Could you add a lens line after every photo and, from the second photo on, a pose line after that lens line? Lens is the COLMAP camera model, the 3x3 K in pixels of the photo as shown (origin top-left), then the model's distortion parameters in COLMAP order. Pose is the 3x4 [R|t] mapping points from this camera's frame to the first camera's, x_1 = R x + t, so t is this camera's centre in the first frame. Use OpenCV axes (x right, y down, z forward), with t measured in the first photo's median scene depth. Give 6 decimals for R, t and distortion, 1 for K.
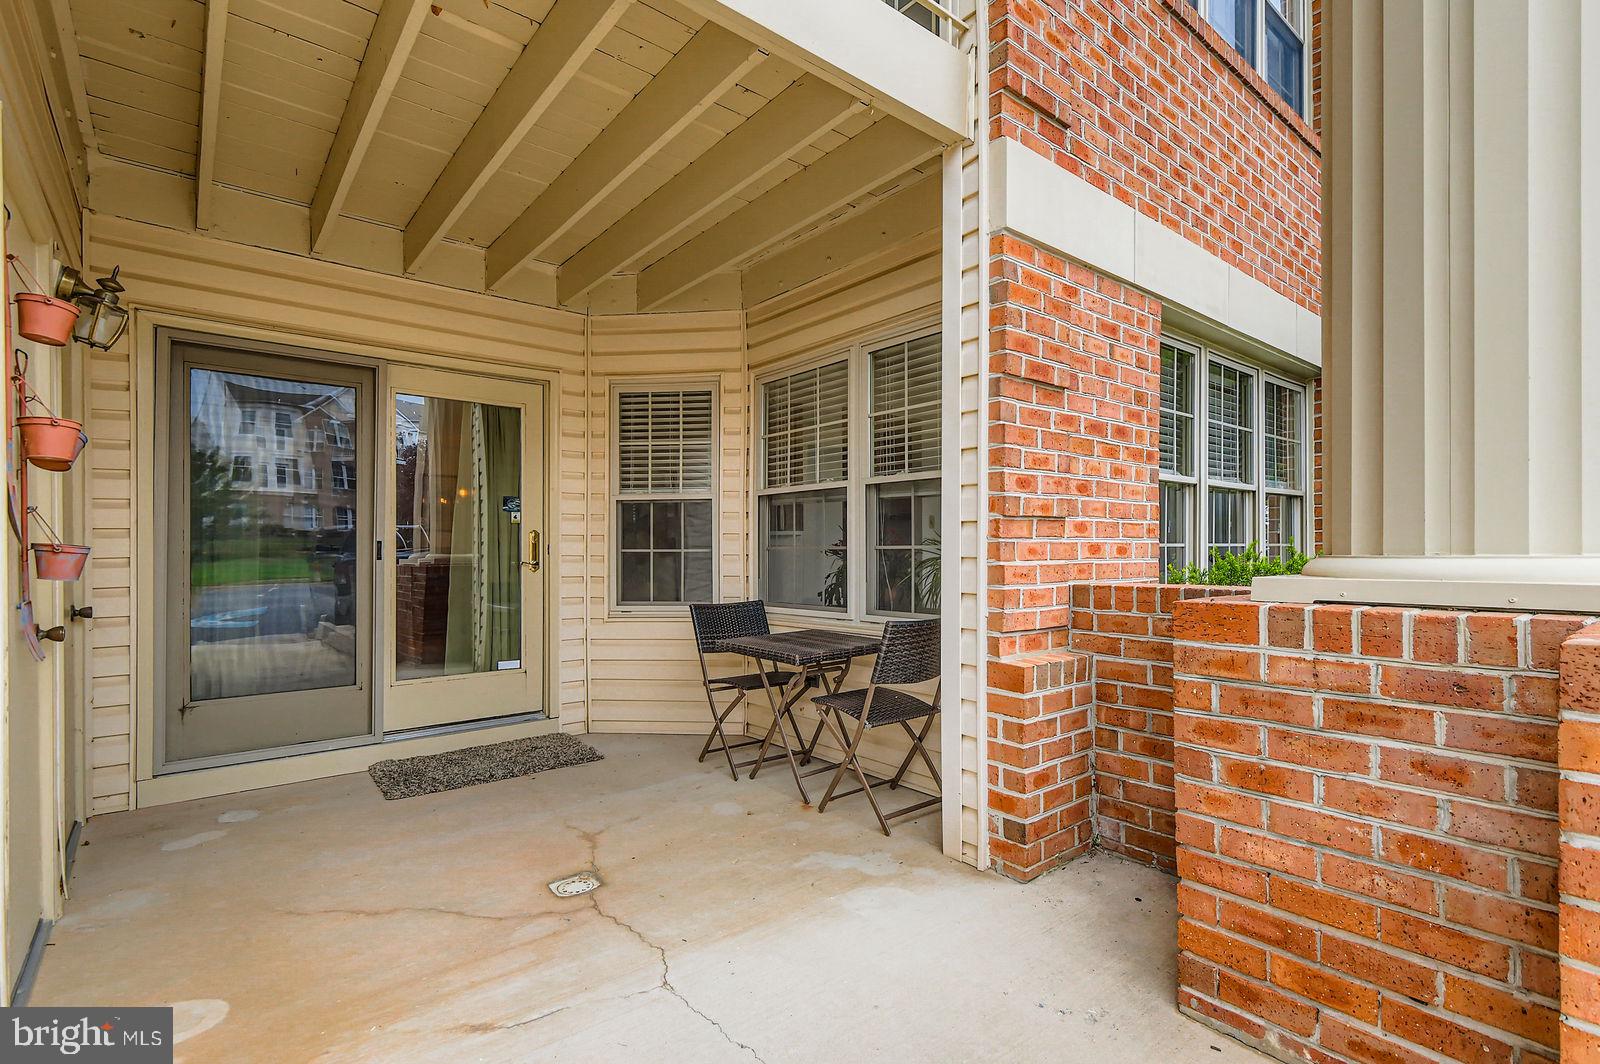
lens RADIAL K [[734.1, 0, 801.3], [0, 734.1, 541.1], [0, 0, 1]] dist [-0.000161, -0.000100]
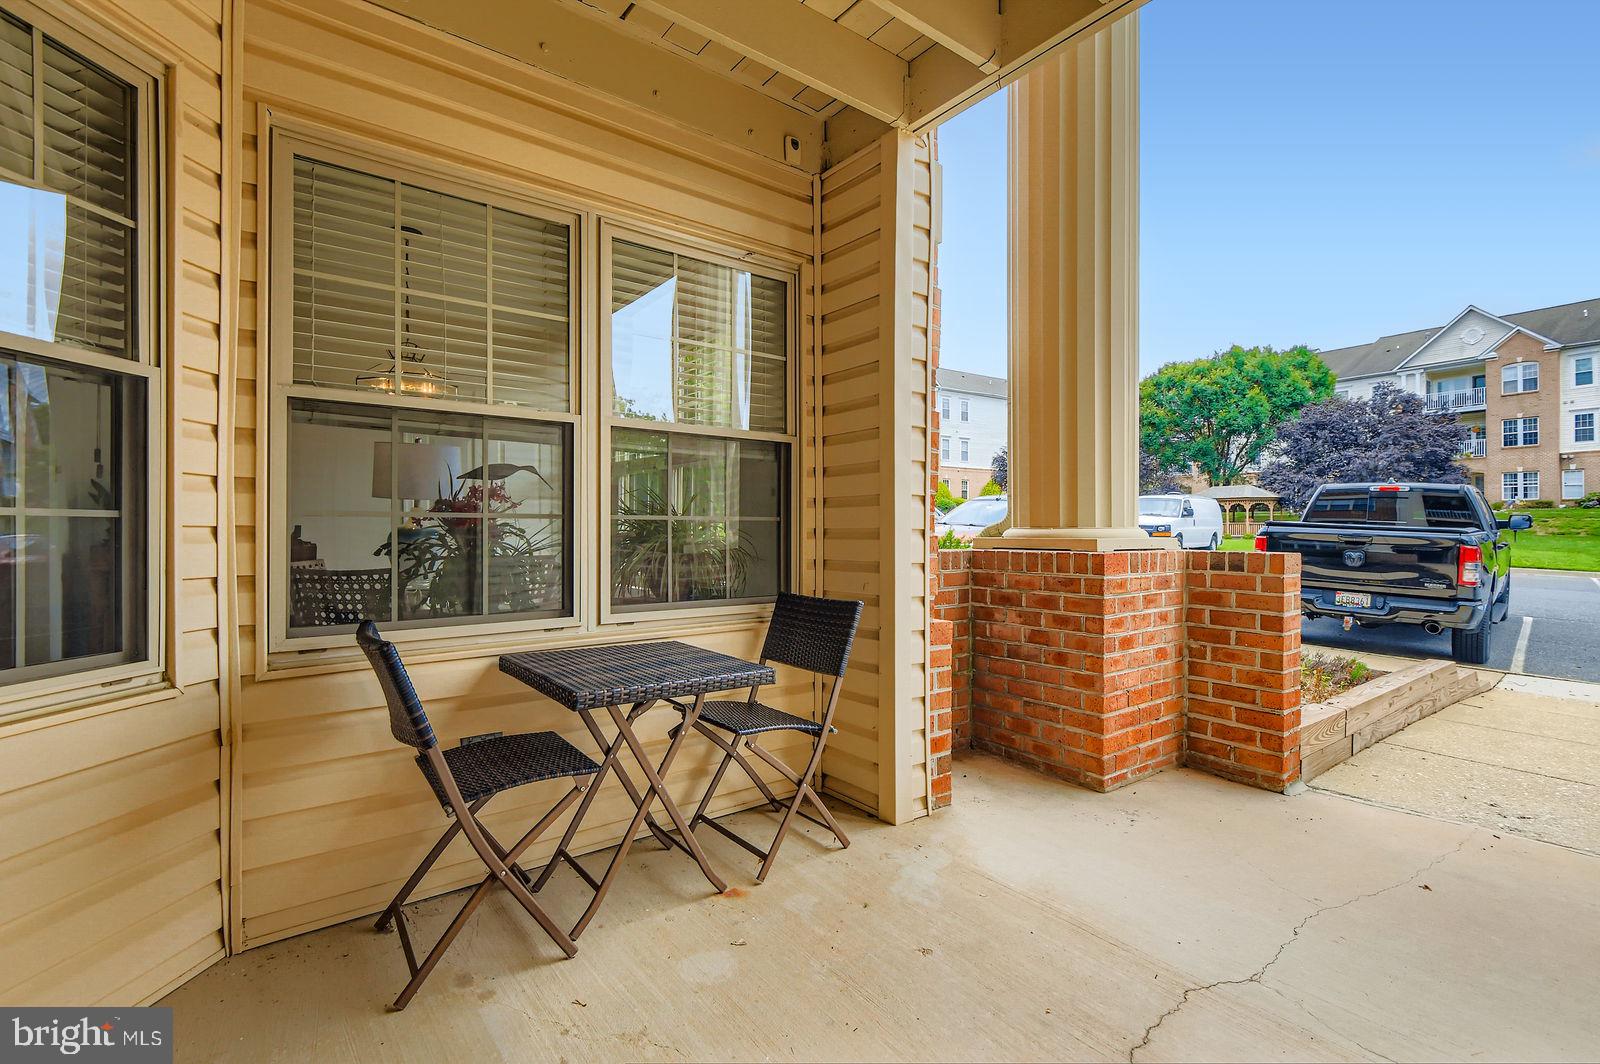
lens RADIAL K [[734.1, 0, 804.3], [0, 734.1, 535.0], [0, 0, 1]] dist [-0.000161, -0.000100]
pose [[0.031090, -0.002873, 0.999512, -0.860703], [-0.012846, 0.999912, 0.003274, 0.030701], [-0.999434, -0.012941, 0.031051, 1.168601]]
